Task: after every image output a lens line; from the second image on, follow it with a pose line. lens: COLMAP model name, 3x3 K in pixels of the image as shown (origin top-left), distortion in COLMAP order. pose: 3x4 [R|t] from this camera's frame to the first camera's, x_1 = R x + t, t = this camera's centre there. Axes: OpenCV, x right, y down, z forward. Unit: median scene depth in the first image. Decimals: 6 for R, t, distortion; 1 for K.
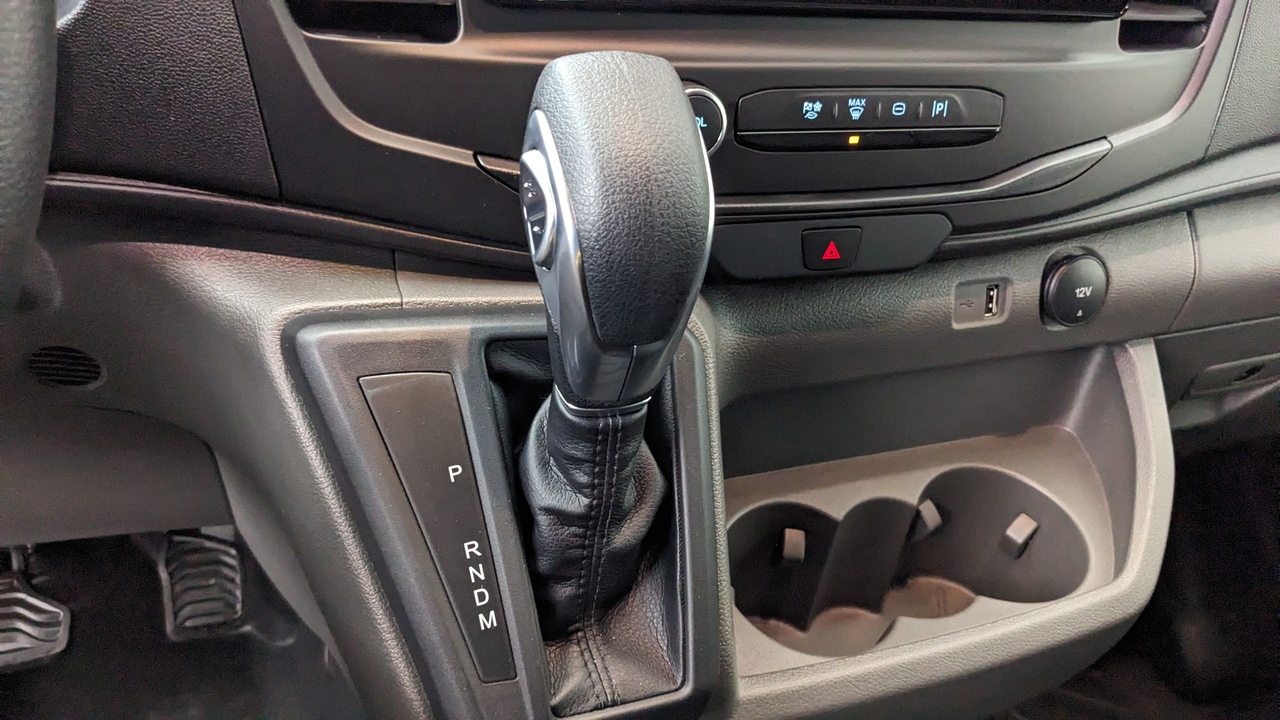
lens RADIAL K [[1026.8, 0, 640.0], [0, 1026.8, 360.0], [0, 0, 1]] dist [0.050245, -0.113325]
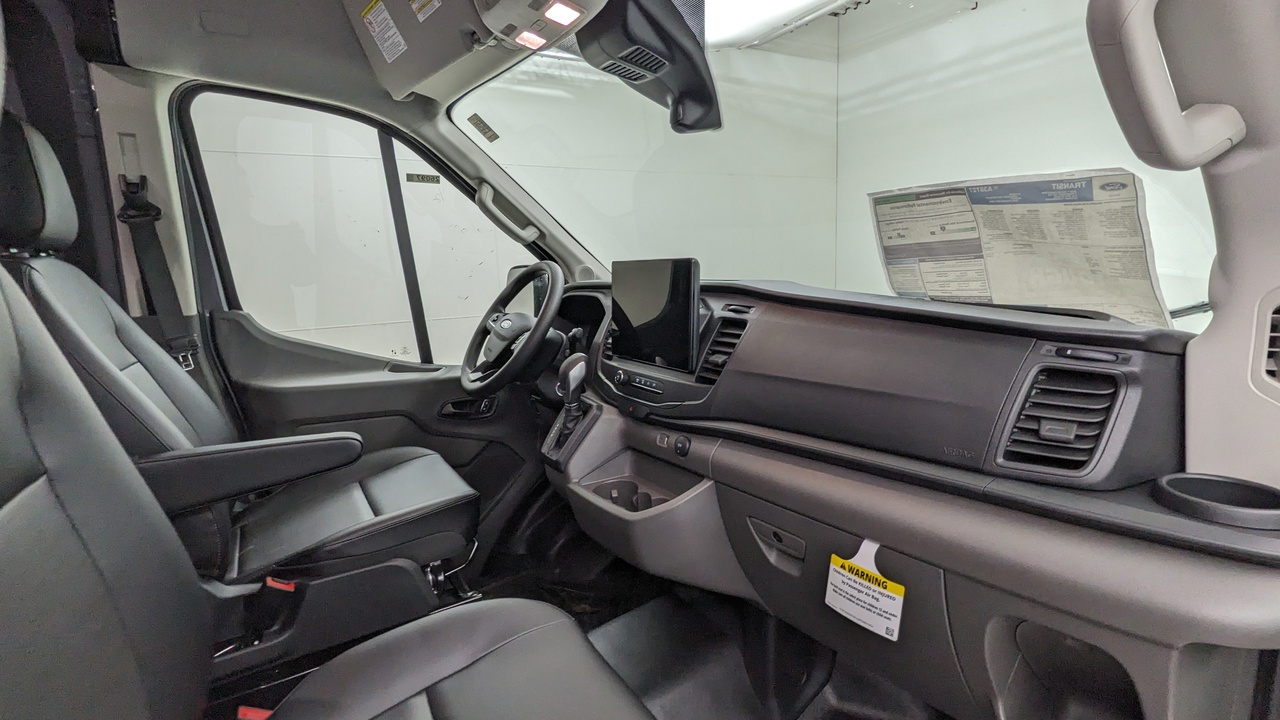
lens RADIAL K [[617.1, 0, 642.4], [0, 617.1, 357.0], [0, 0, 1]] dist [0.002925, 0.000139]
pose [[0.225670, 0.000178, -0.974204, 2.632019], [-0.531945, 0.837788, -0.123069, 0.006432], [0.816154, 0.545996, 0.189158, 0.348499]]
